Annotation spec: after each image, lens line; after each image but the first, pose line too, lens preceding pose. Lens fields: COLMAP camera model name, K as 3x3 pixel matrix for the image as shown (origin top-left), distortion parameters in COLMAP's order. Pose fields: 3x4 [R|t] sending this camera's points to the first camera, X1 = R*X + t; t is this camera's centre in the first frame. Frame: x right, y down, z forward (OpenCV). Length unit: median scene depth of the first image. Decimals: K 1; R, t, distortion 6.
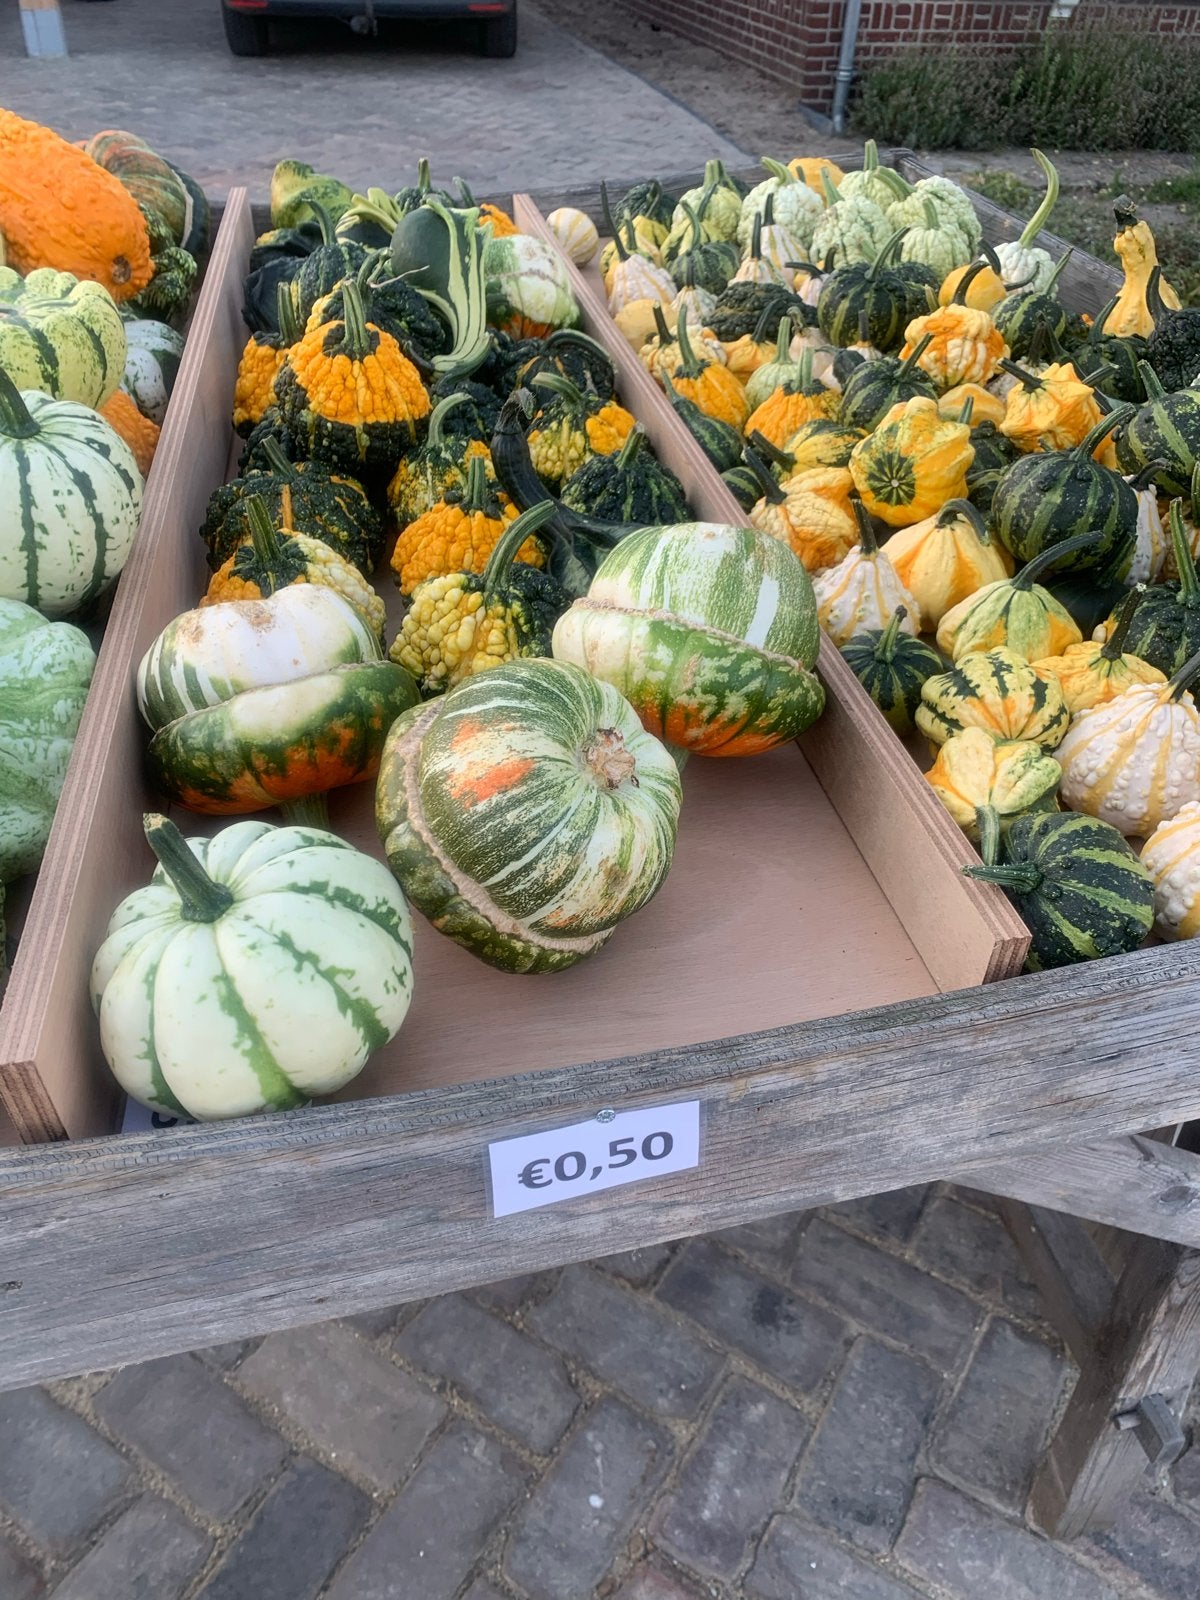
lens RADIAL K [[1110.9, 0, 599.4], [0, 1110.9, 804.8], [0, 0, 1]] dist [0.013474, 0.004506]
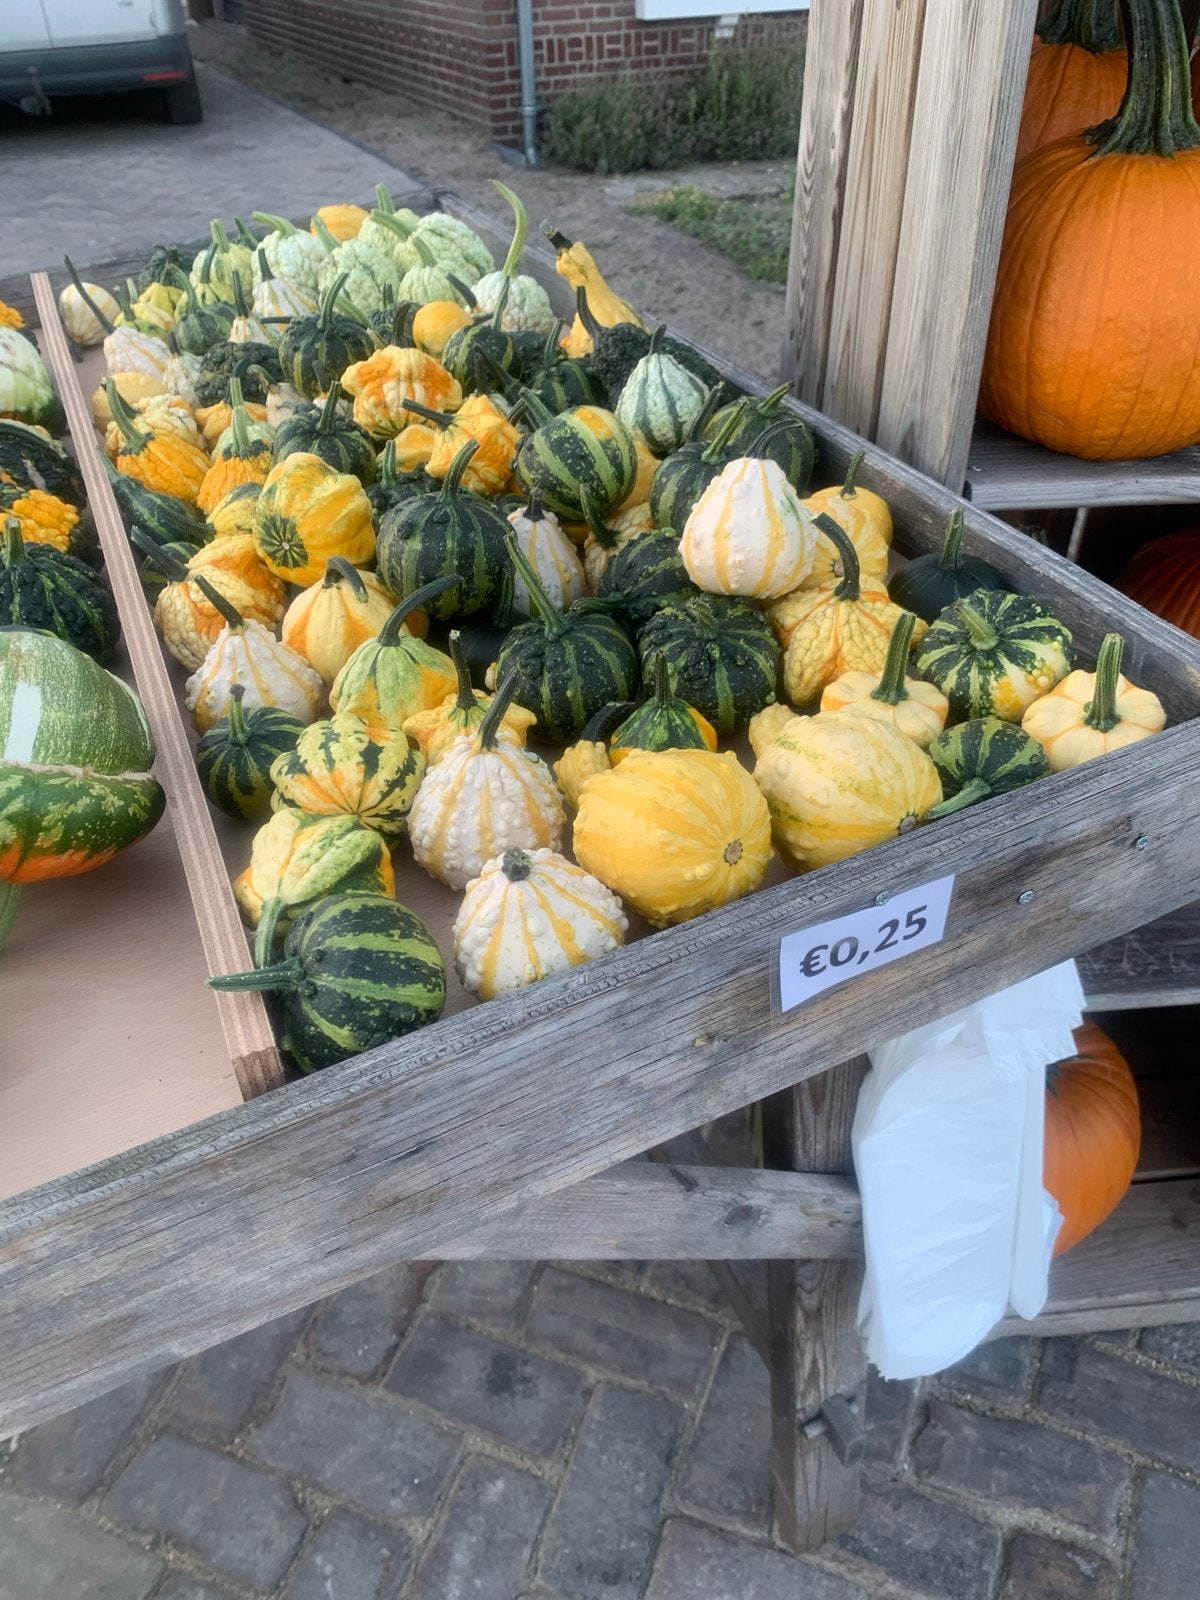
lens RADIAL K [[1101.3, 0, 600.0], [0, 1101.3, 800.0], [0, 0, 1]] dist [0.021659, -0.005393]
pose [[0.980992, -0.162564, 0.105959, 0.231418], [0.165274, 0.986096, -0.017266, -0.008369], [-0.101679, 0.034450, 0.994221, 0.025321]]
